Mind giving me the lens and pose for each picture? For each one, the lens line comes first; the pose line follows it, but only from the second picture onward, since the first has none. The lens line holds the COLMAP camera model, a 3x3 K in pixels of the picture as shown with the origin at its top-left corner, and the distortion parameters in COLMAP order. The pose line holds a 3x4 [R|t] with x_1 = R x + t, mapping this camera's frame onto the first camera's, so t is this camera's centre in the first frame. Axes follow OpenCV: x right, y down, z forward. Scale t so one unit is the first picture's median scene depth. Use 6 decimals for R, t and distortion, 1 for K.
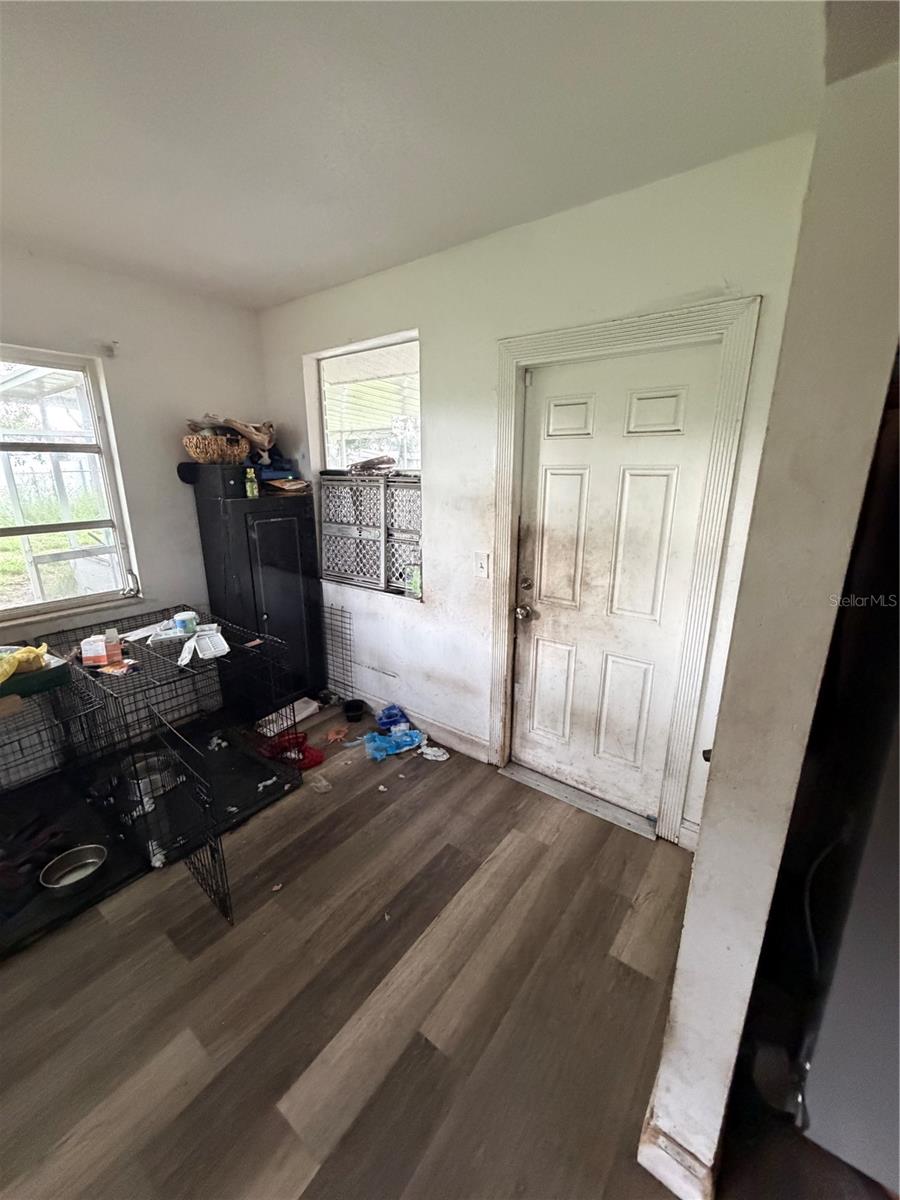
lens RADIAL K [[480.3, 0, 446.9], [0, 480.3, 595.9], [0, 0, 1]] dist [0.003025, -0.001324]
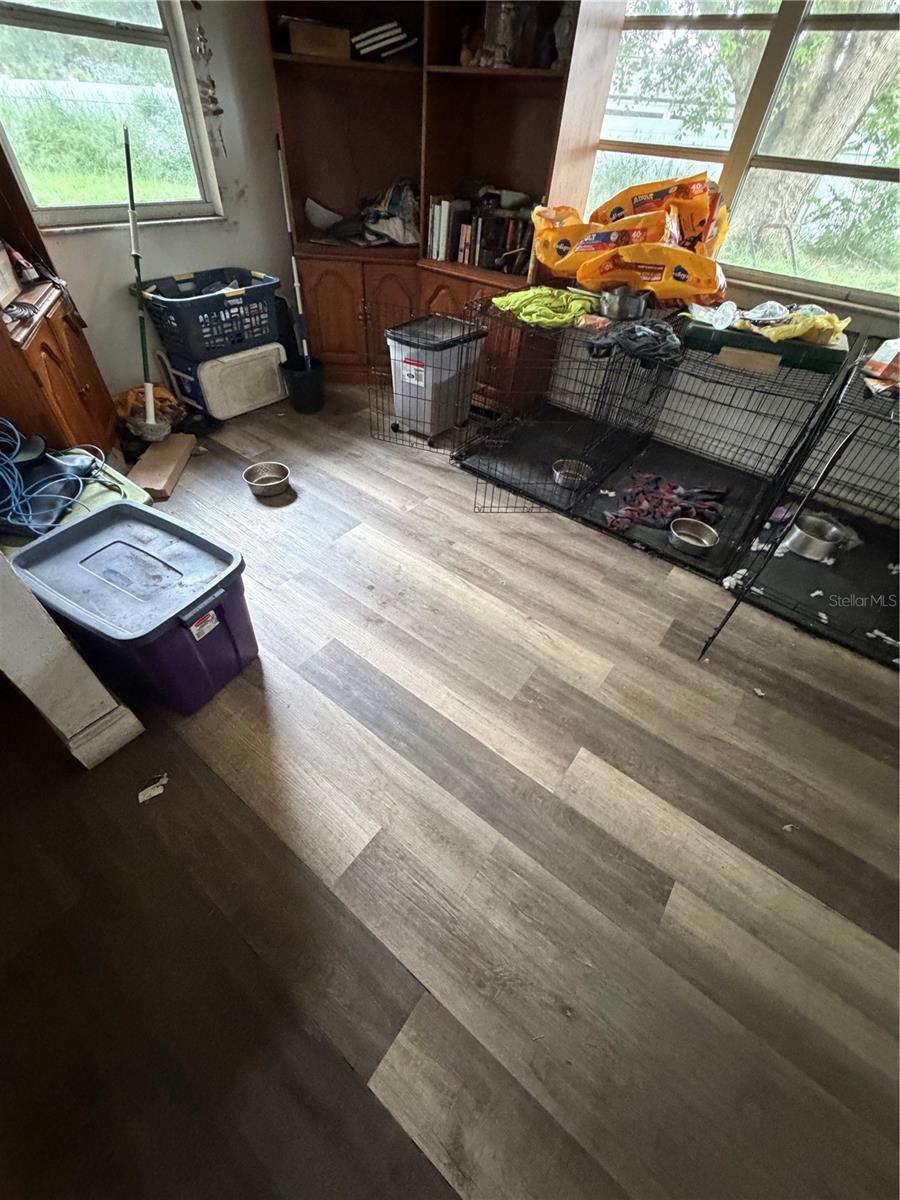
lens RADIAL K [[480.3, 0, 451.6], [0, 480.3, 597.0], [0, 0, 1]] dist [0.003025, -0.001324]
pose [[-0.002720, 0.706125, -0.708082, 0.151580], [-0.327628, 0.668373, 0.667785, 0.093183], [0.944803, 0.233804, 0.229528, 0.238963]]
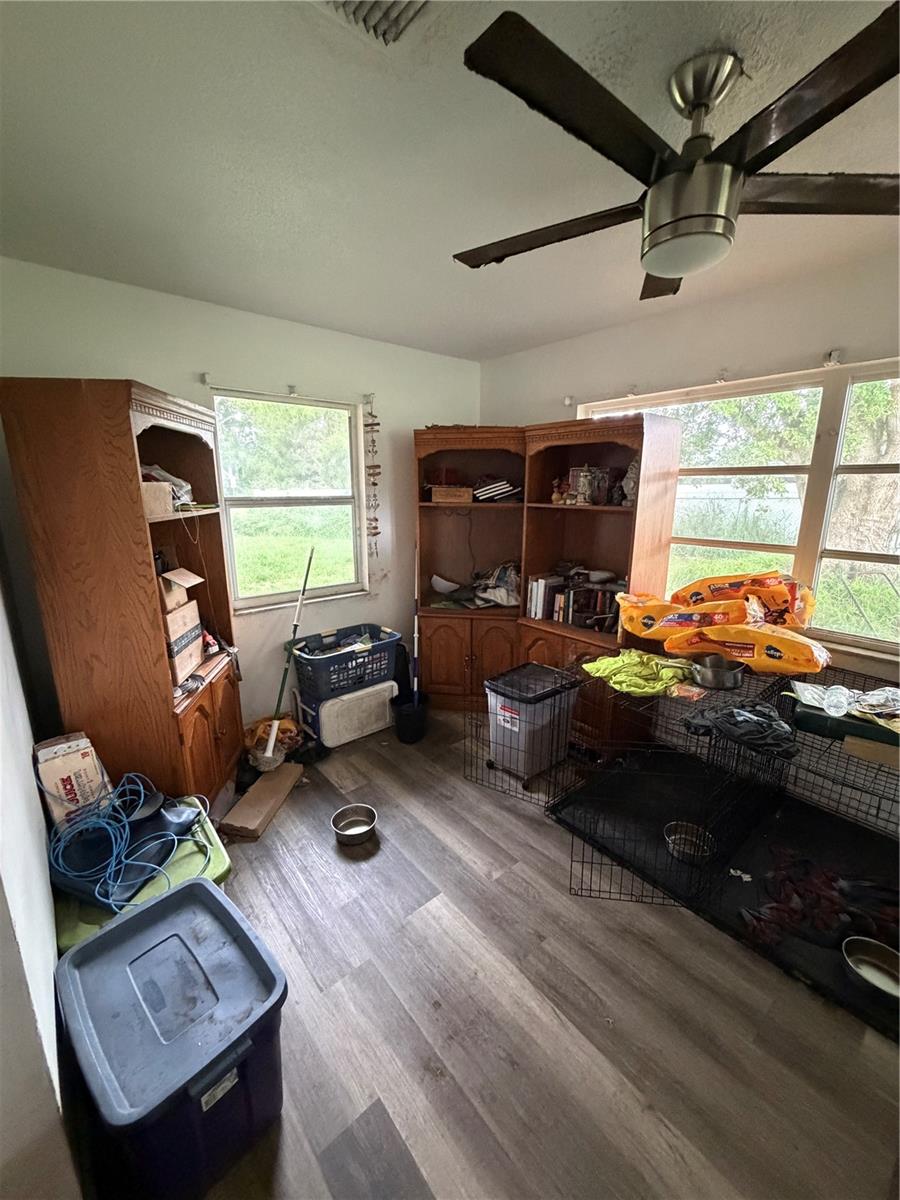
lens RADIAL K [[480.3, 0, 451.3], [0, 480.3, 598.7], [0, 0, 1]] dist [0.003025, -0.001324]
pose [[-0.215079, 0.227554, -0.949716, 0.031127], [-0.258333, 0.924578, 0.280034, -0.070278], [0.941810, 0.305572, -0.140072, 0.231513]]
